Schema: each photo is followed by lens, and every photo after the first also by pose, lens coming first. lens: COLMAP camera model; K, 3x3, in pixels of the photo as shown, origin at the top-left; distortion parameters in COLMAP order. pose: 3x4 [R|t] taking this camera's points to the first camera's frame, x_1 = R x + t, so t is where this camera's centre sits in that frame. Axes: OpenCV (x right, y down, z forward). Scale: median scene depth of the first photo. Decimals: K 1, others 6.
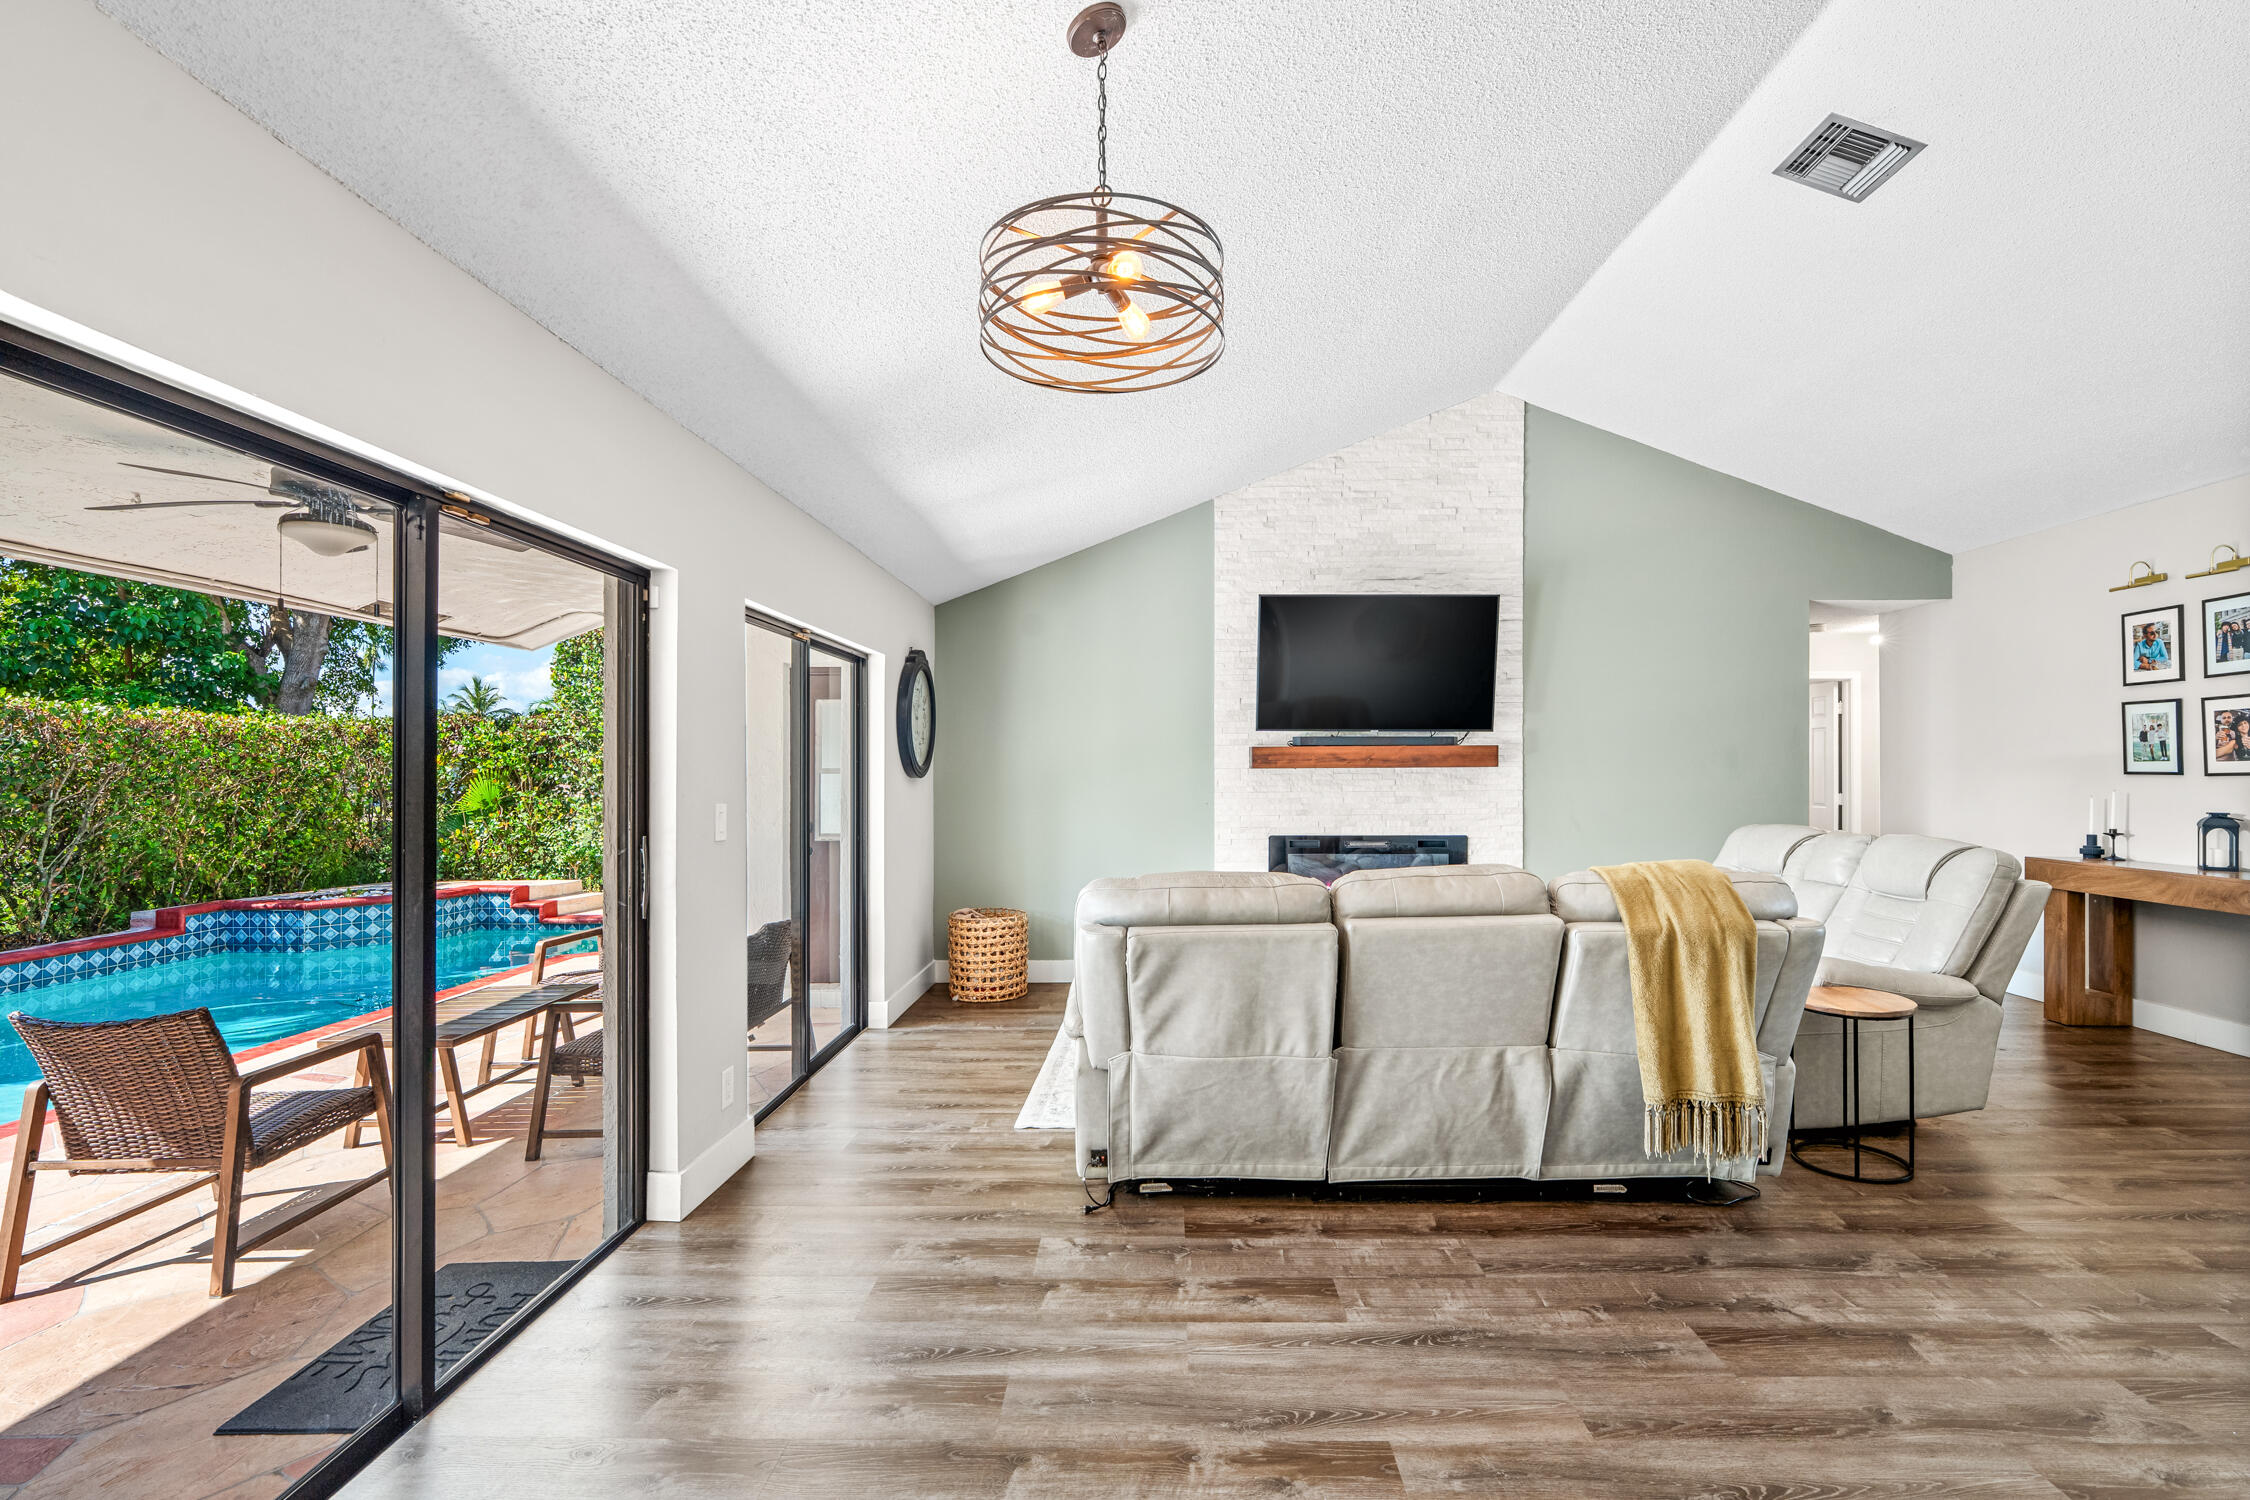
lens RADIAL K [[1014.4, 0, 1142.7], [0, 1014.4, 762.8], [0, 0, 1]] dist [-0.010215, 0.004538]
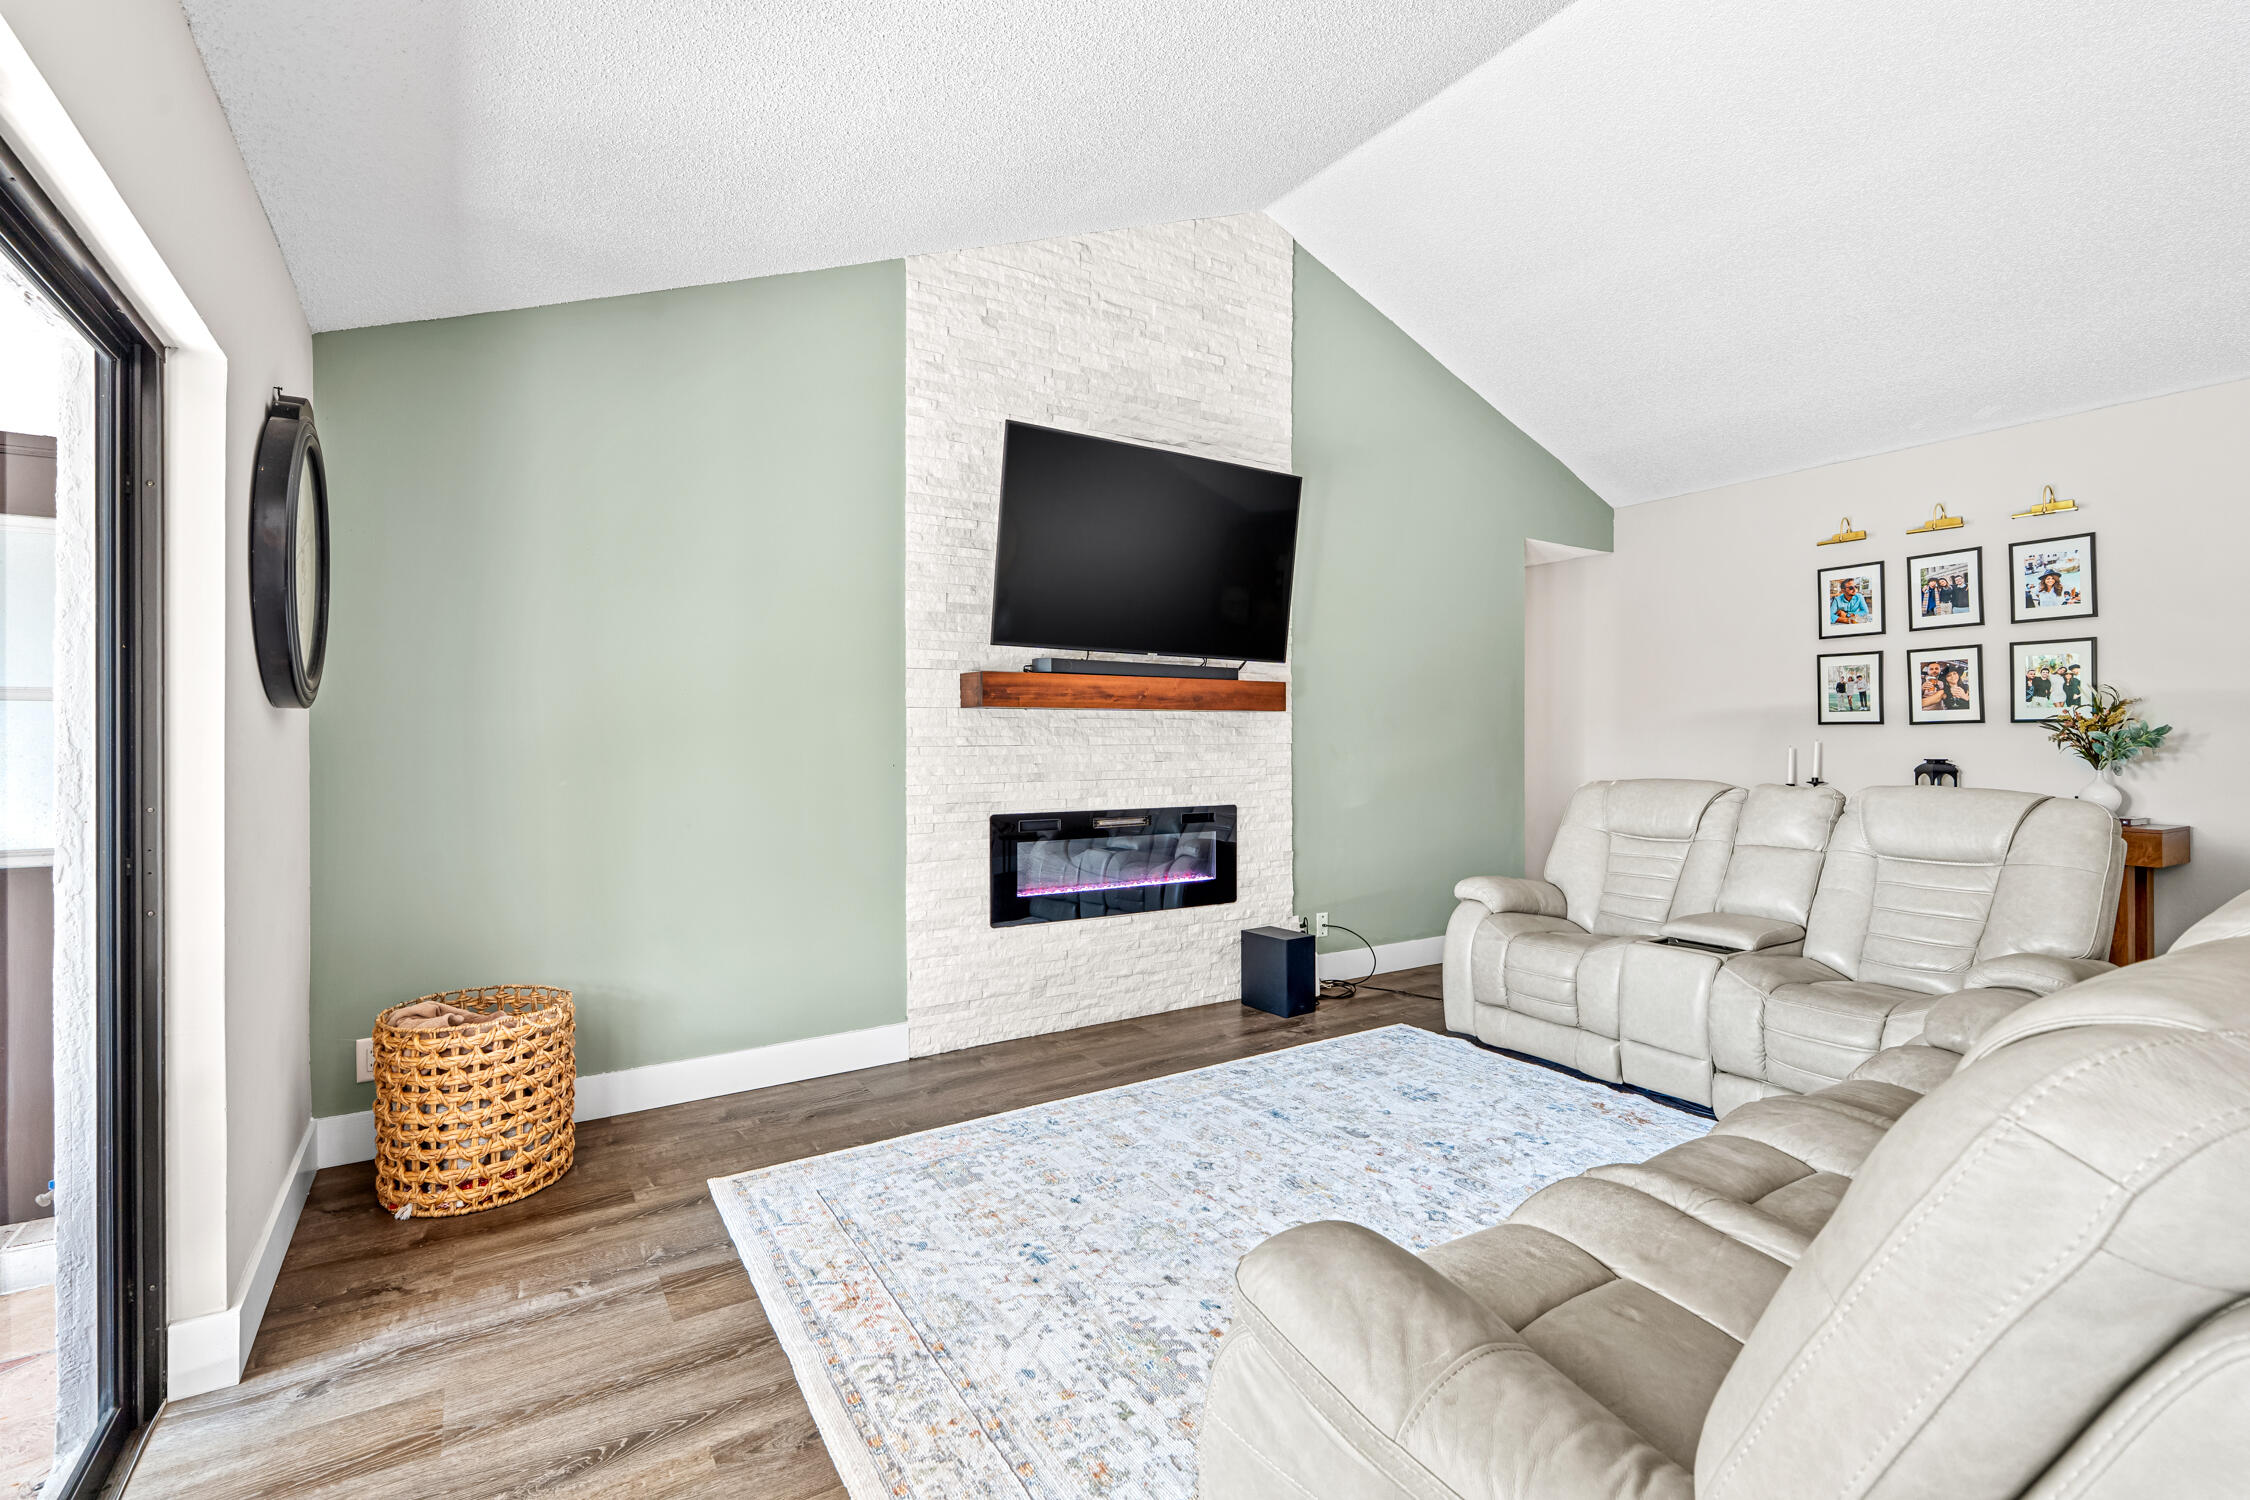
lens RADIAL K [[1014.4, 0, 1108.8], [0, 1014.4, 736.6], [0, 0, 1]] dist [-0.010215, 0.004538]
pose [[0.830175, 0.006136, 0.557469, -0.173549], [-0.005159, 0.999981, -0.003324, 0.026051], [-0.557478, -0.000116, 0.830191, 0.462905]]
